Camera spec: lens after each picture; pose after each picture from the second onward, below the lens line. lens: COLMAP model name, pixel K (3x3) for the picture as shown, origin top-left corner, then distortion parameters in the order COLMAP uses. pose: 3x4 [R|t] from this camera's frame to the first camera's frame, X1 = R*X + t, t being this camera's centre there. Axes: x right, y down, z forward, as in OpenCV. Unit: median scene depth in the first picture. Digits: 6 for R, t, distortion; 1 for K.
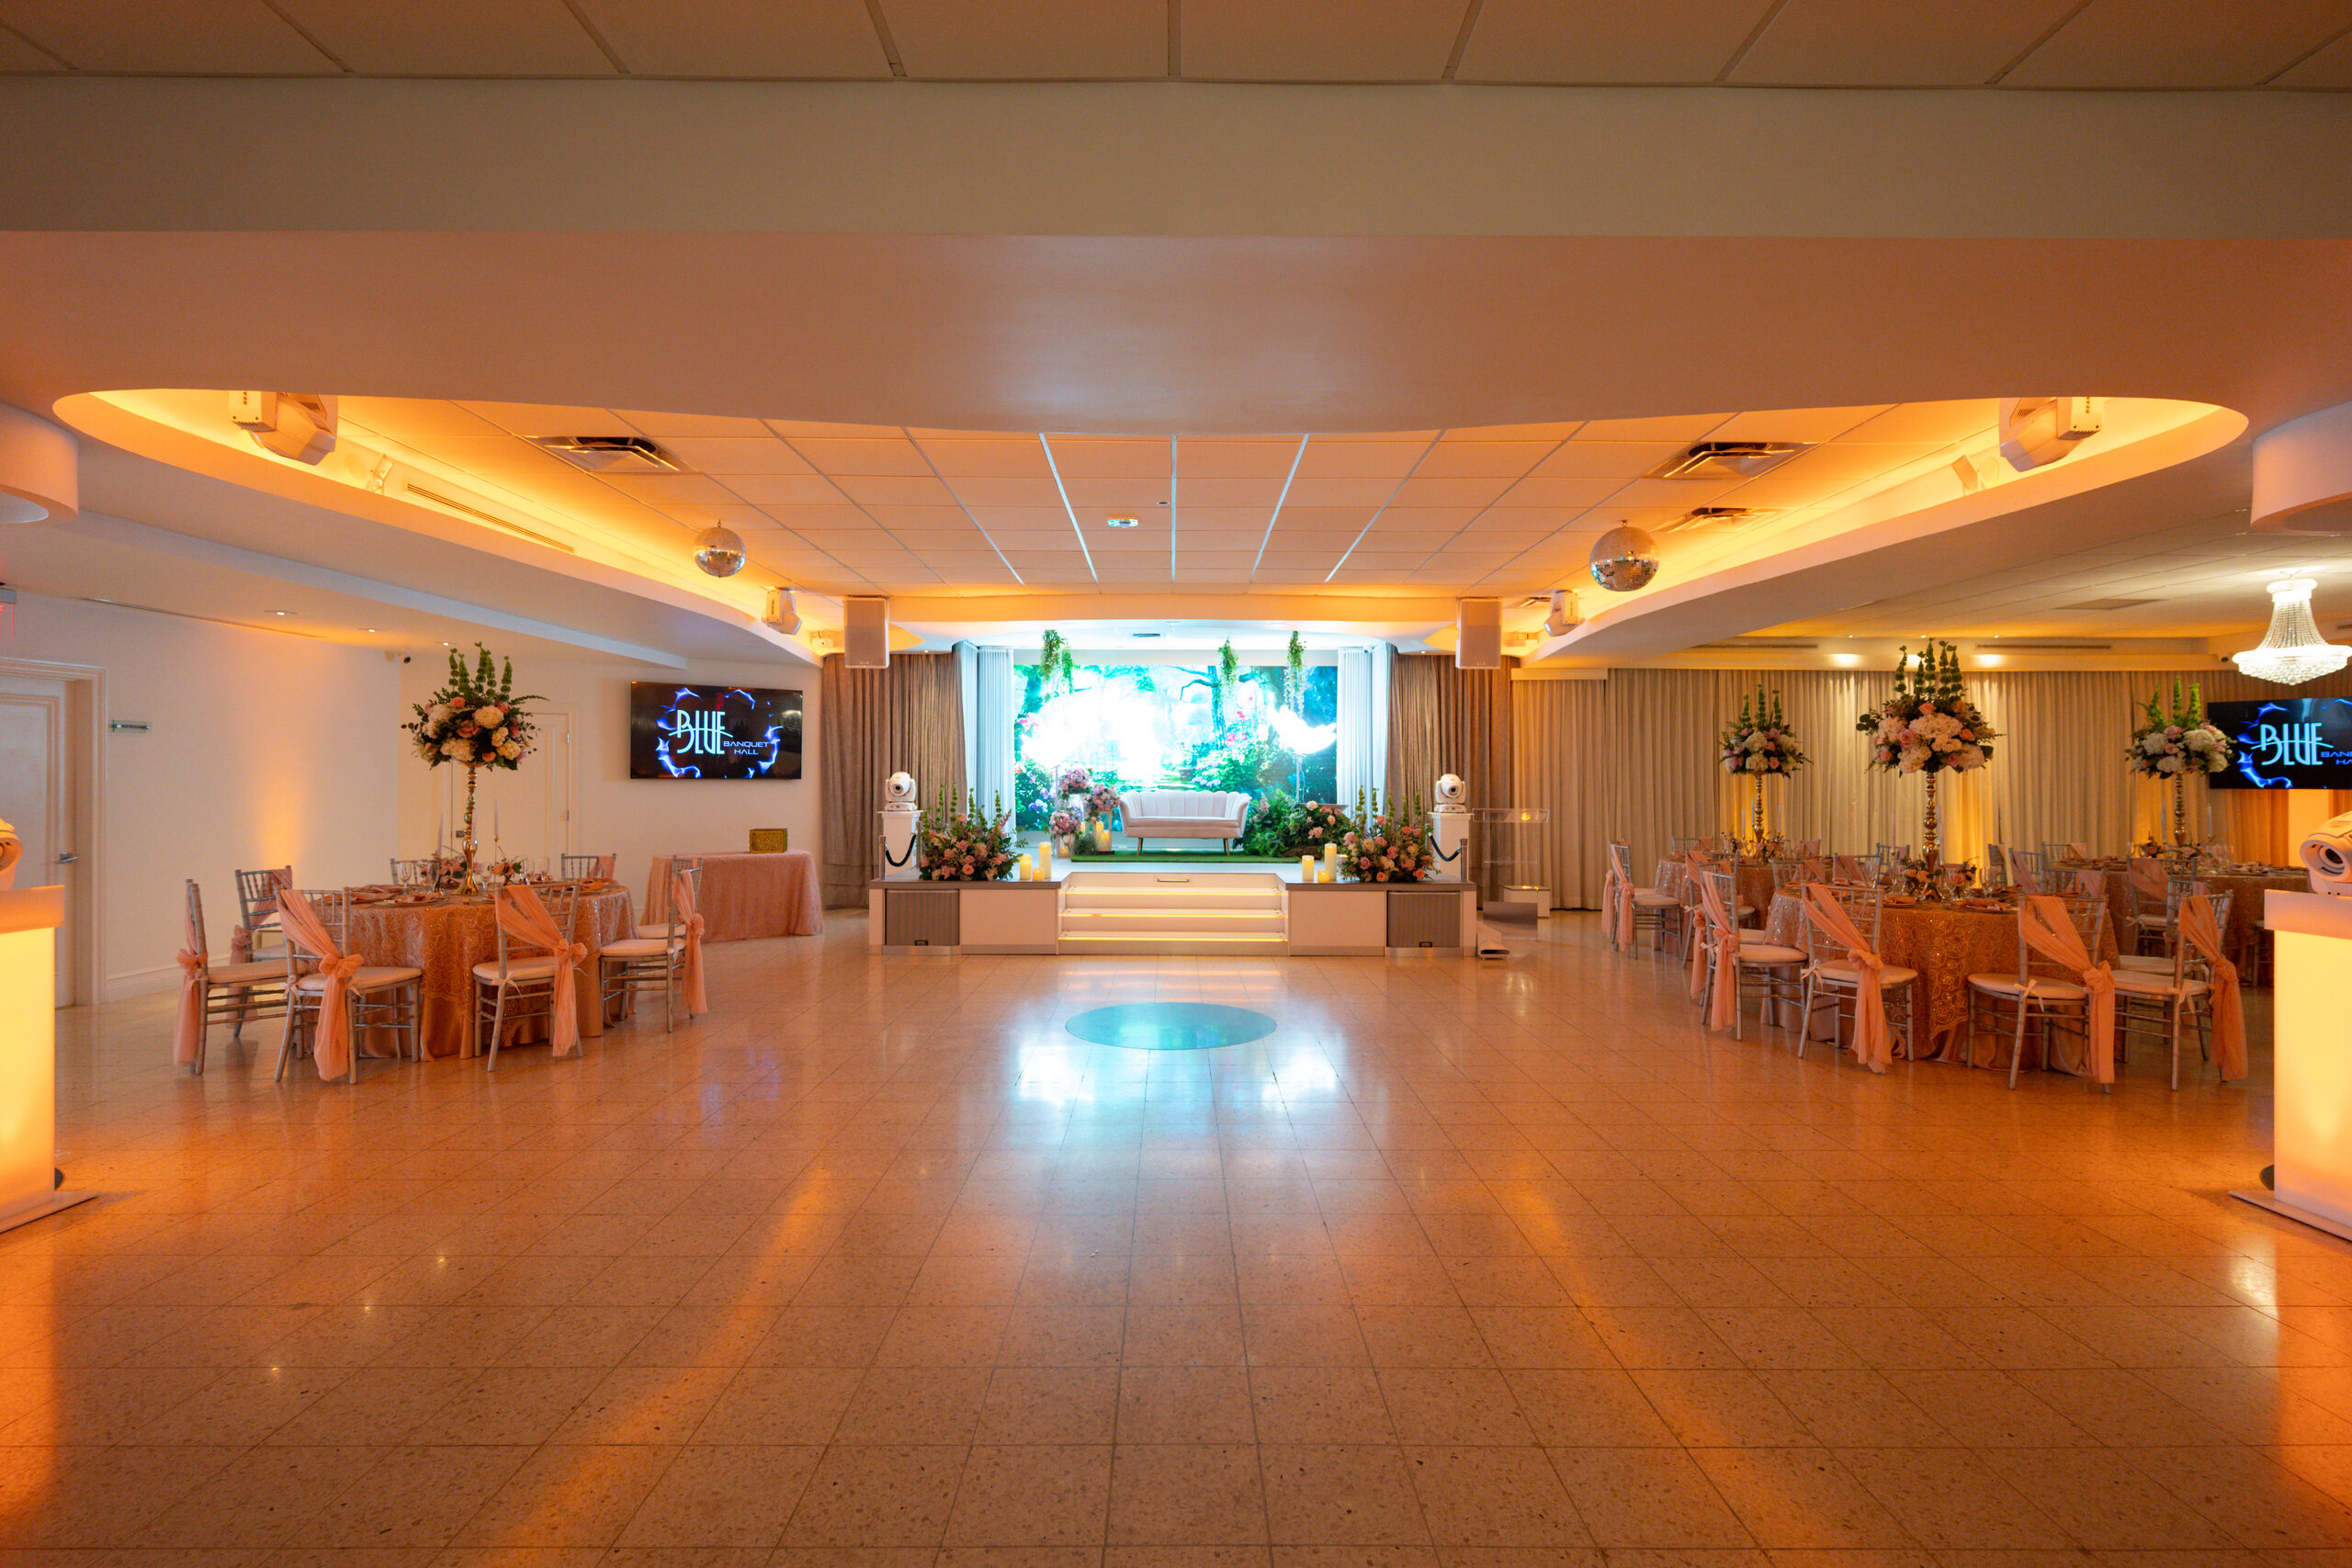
lens RADIAL K [[1073.9, 0, 1175.2], [0, 1073.9, 772.9], [0, 0, 1]] dist [-0.004556, -0.000011]
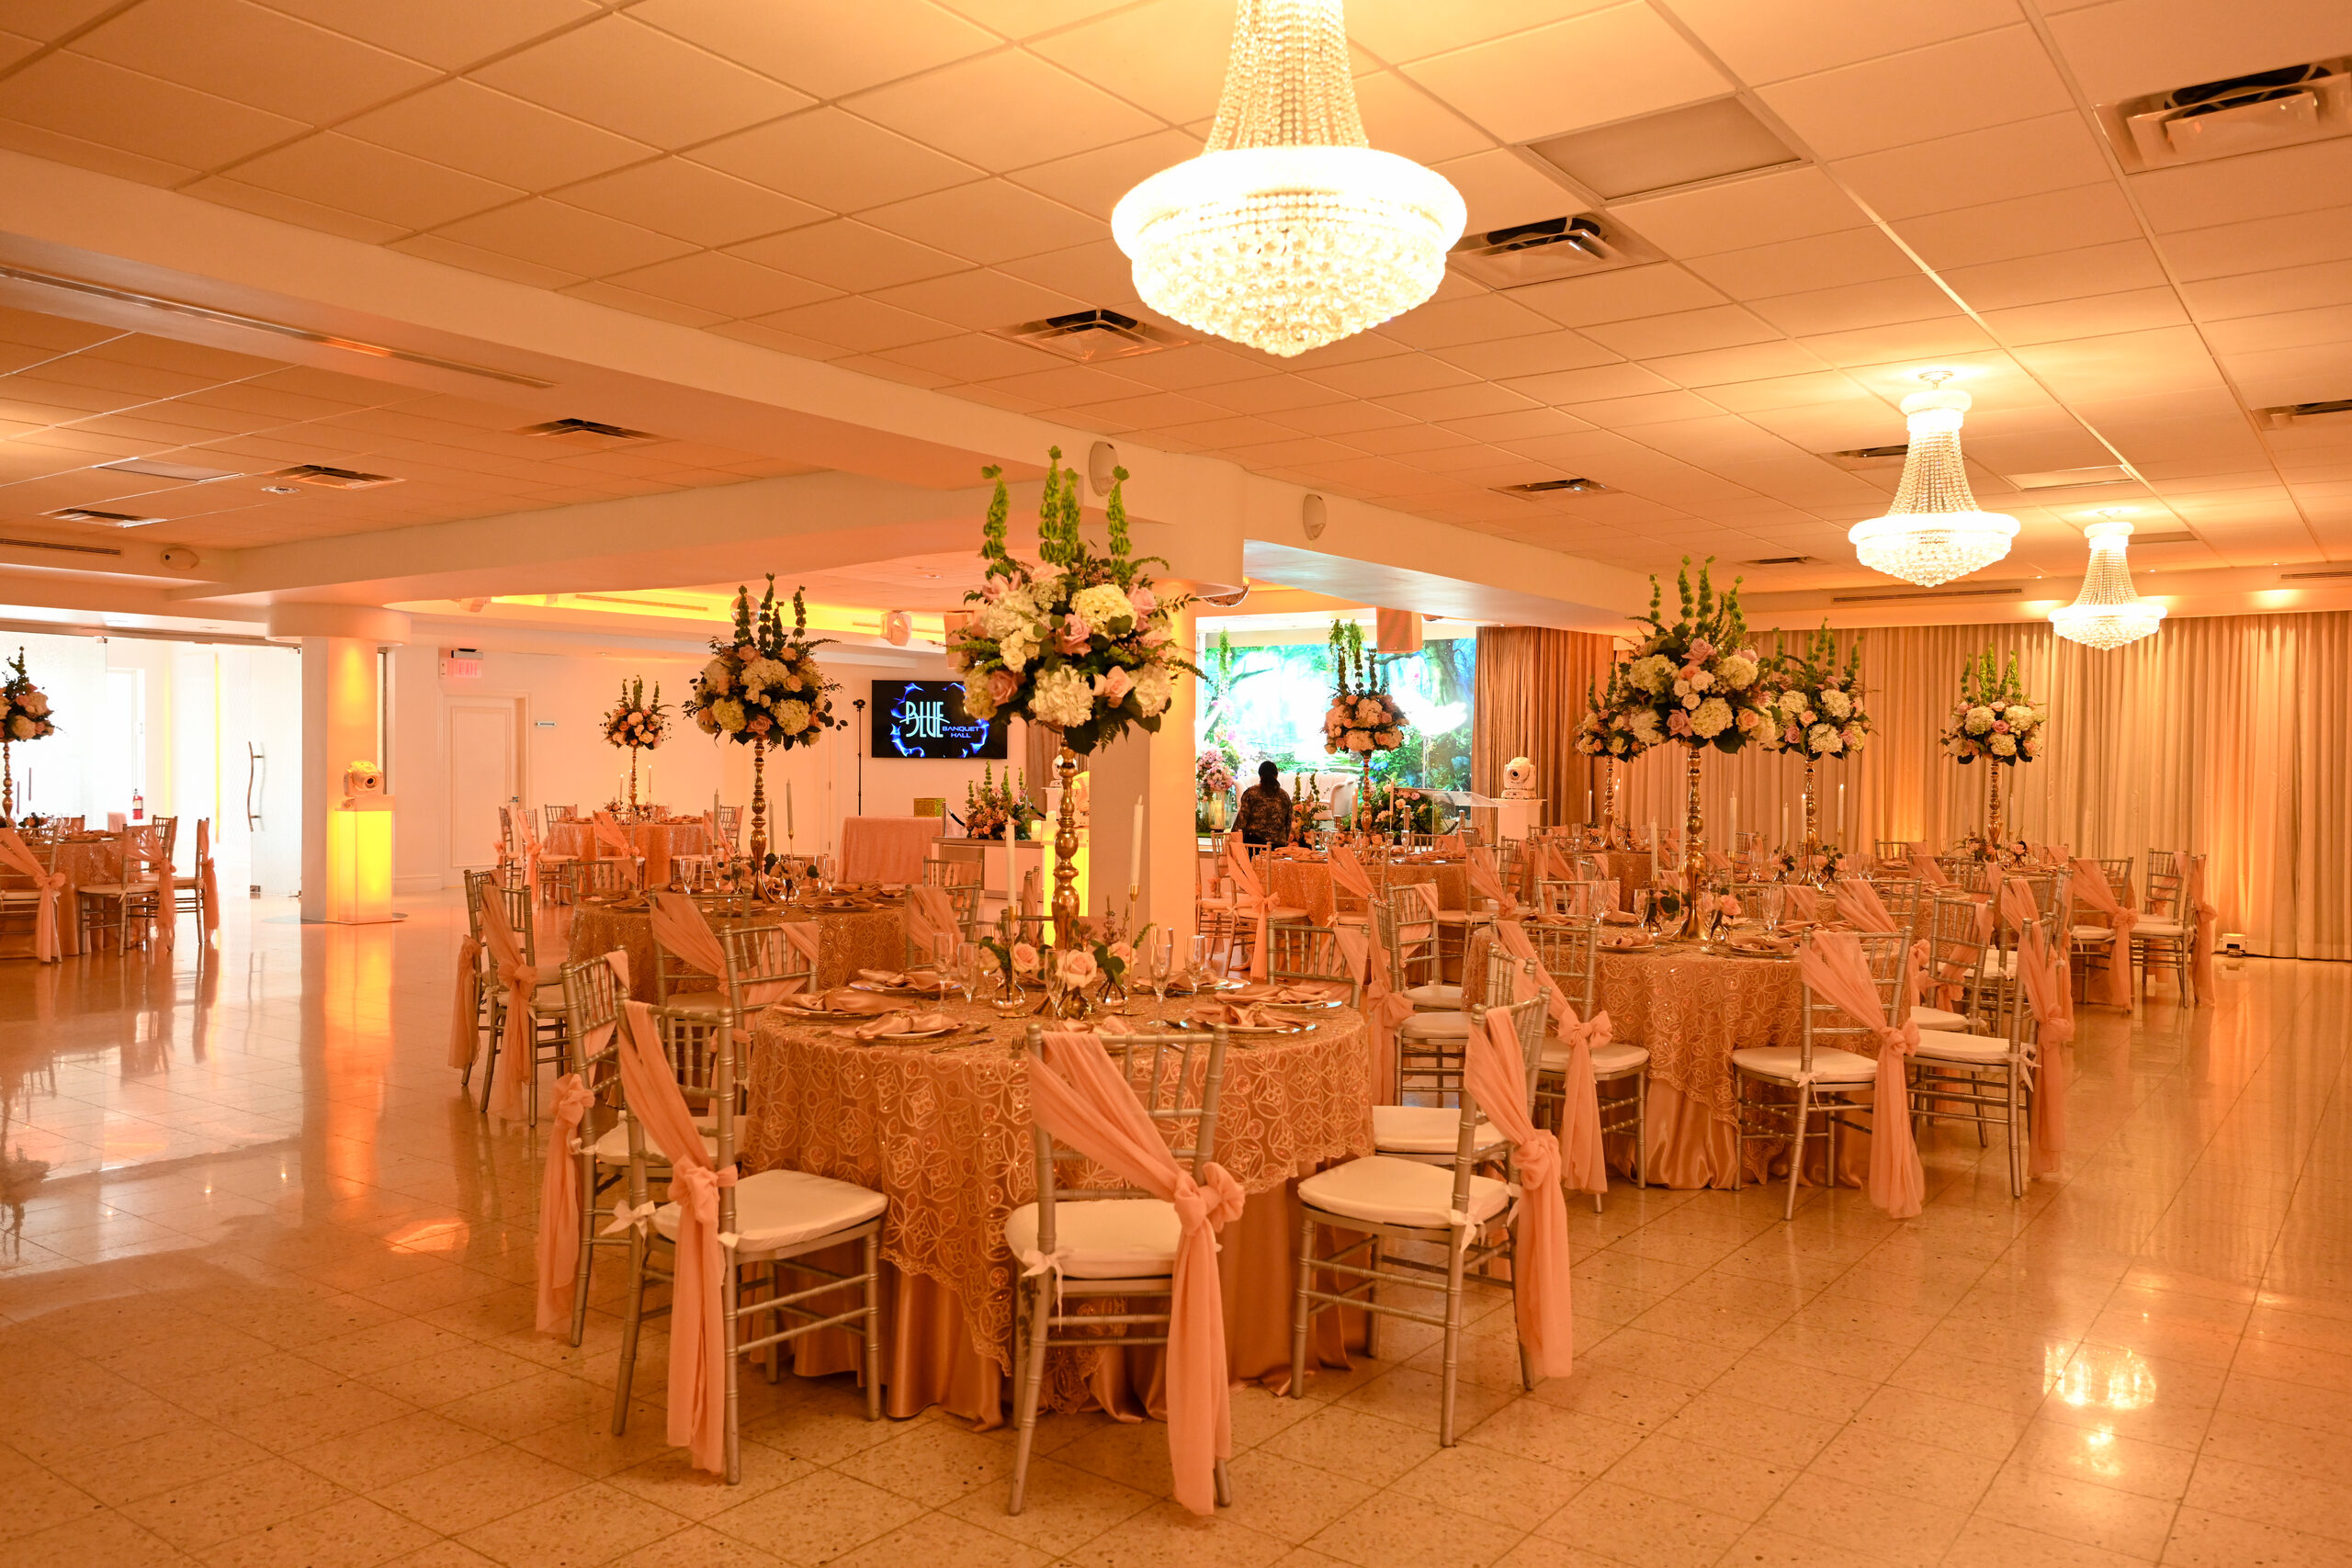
lens RADIAL K [[1685.8, 0, 1166.1], [0, 1685.8, 794.6], [0, 0, 1]] dist [0.026991, -0.001405]
pose [[0.796788, 0.018085, -0.603988, 0.895562], [-0.004622, 0.999705, 0.023836, 0.000381], [0.604241, -0.016201, 0.796637, -0.343174]]
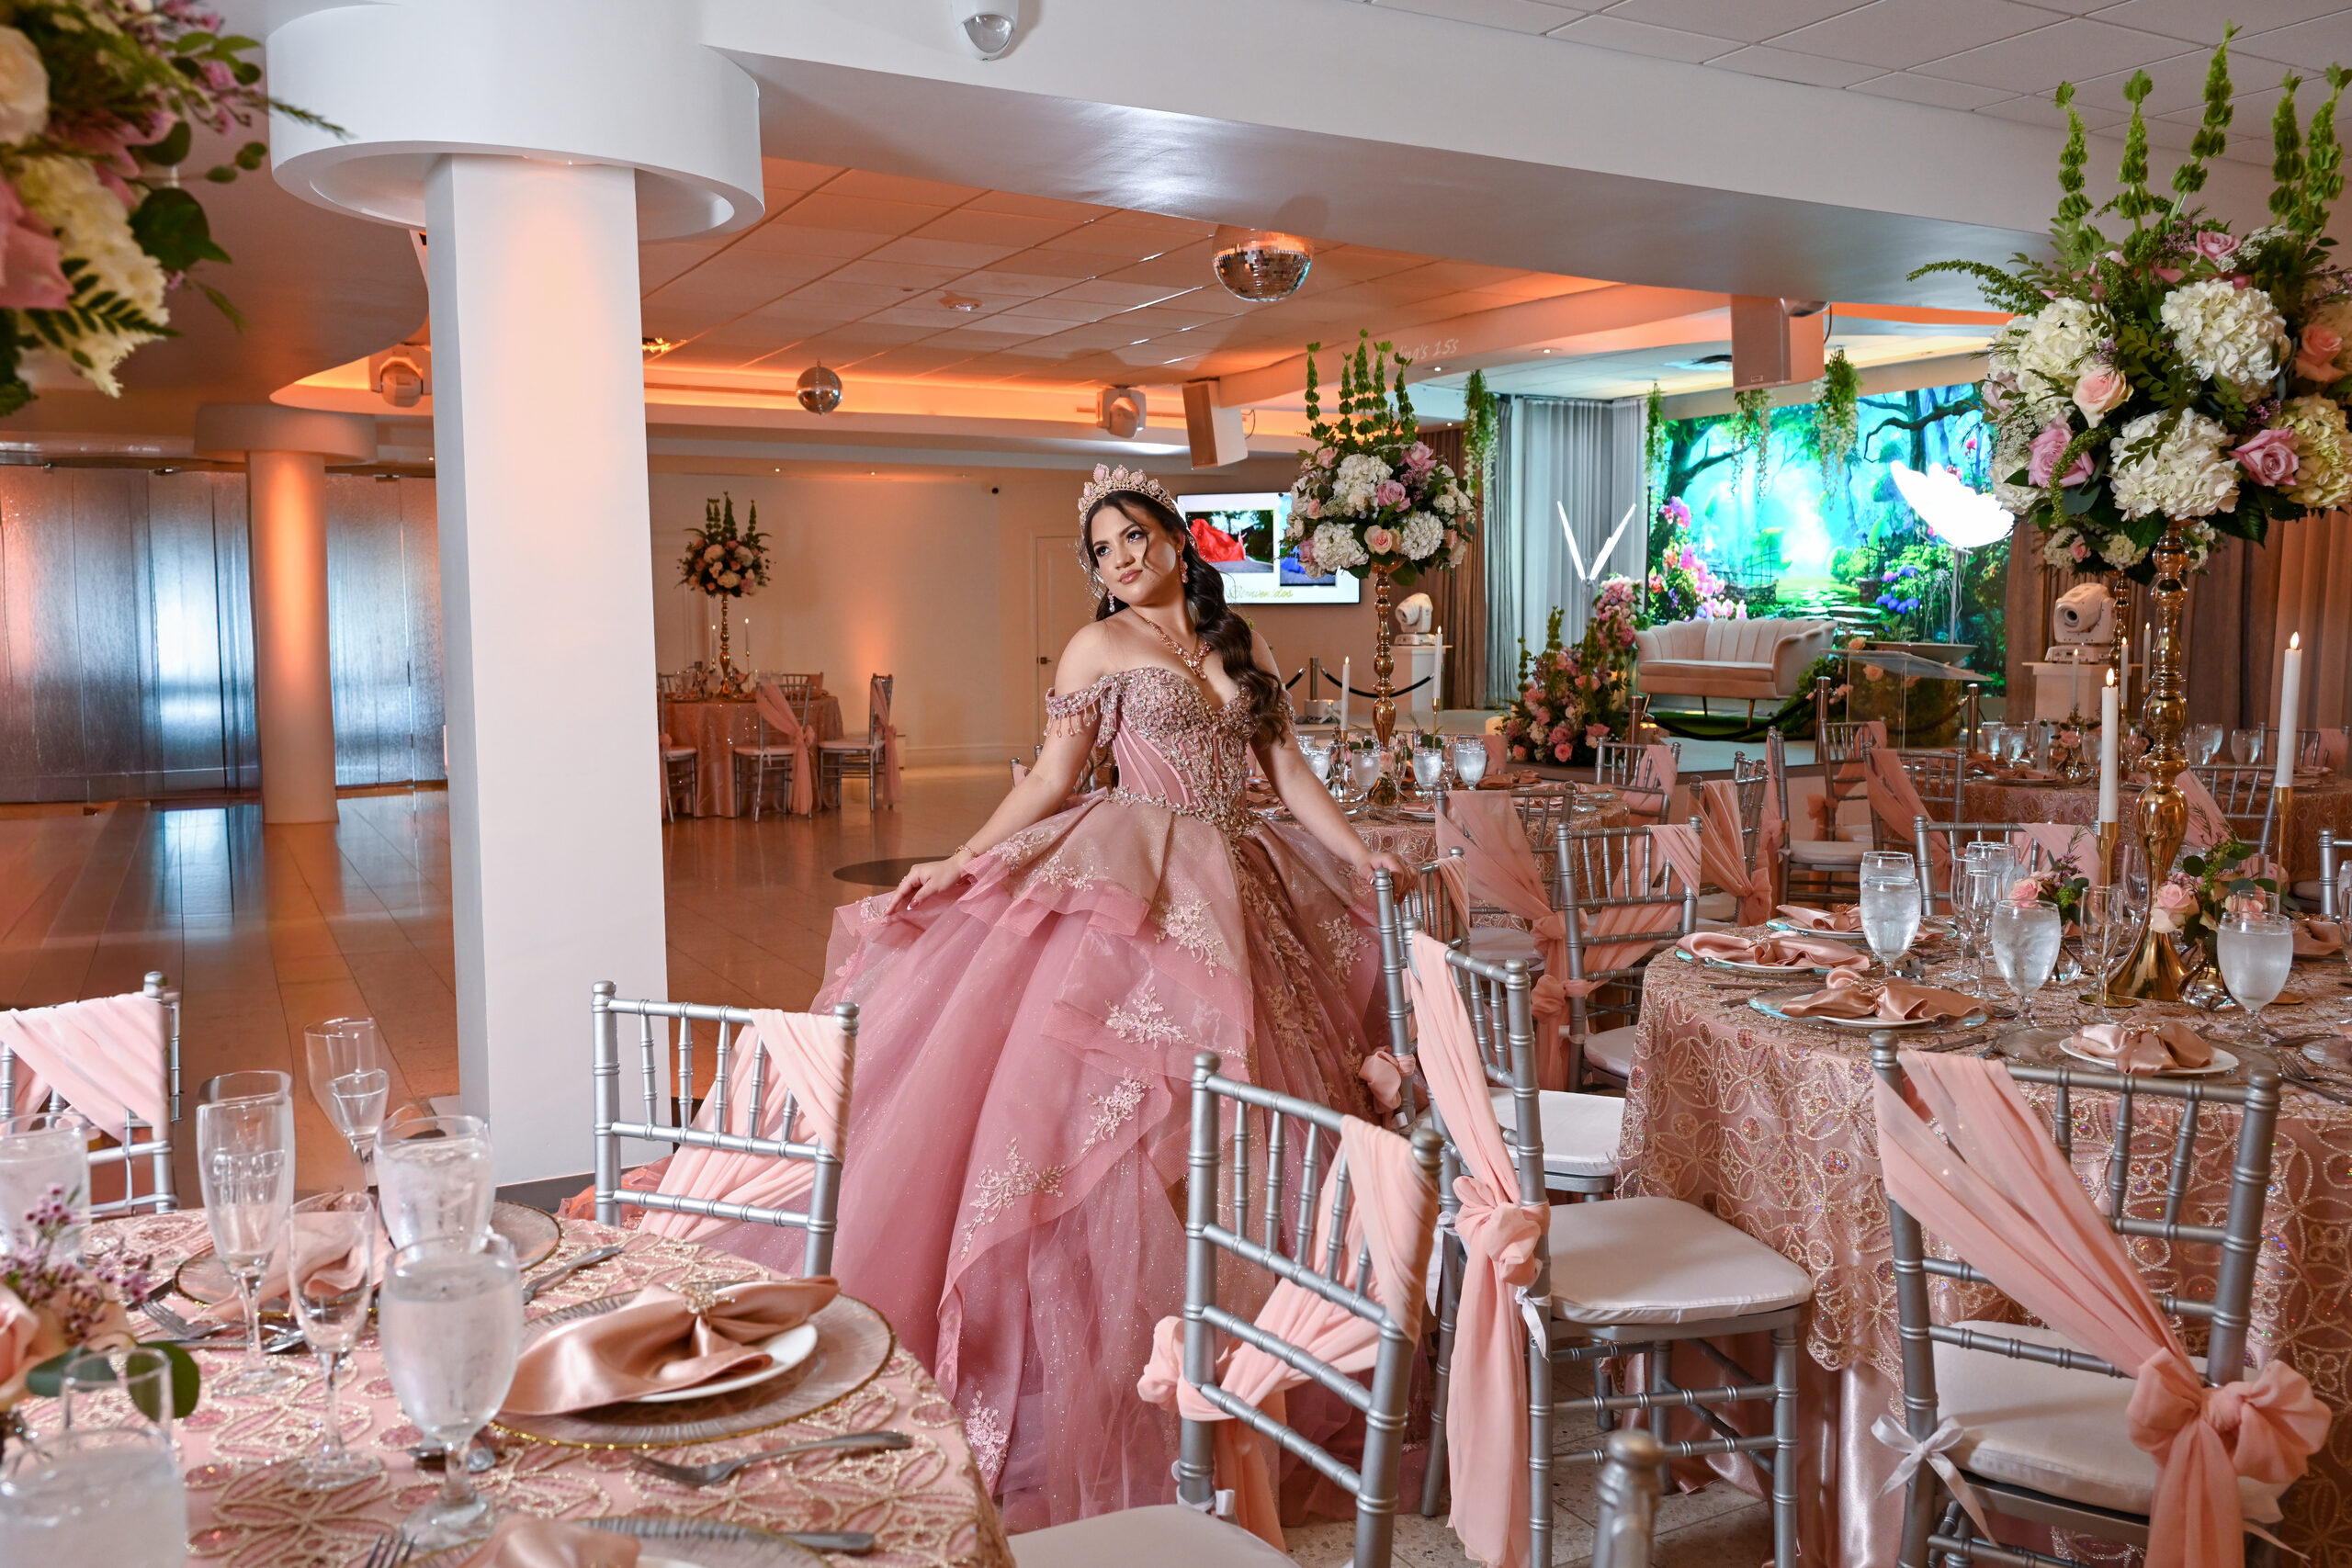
lens RADIAL K [[1885.4, 0, 1181.7], [0, 1885.4, 732.8], [0, 0, 1]] dist [0.021785, -0.005400]
pose [[0.473433, 0.053219, -0.879221, 0.818319], [0.010071, 0.997781, 0.065818, 0.008290], [0.880772, -0.040015, 0.471846, 0.239378]]
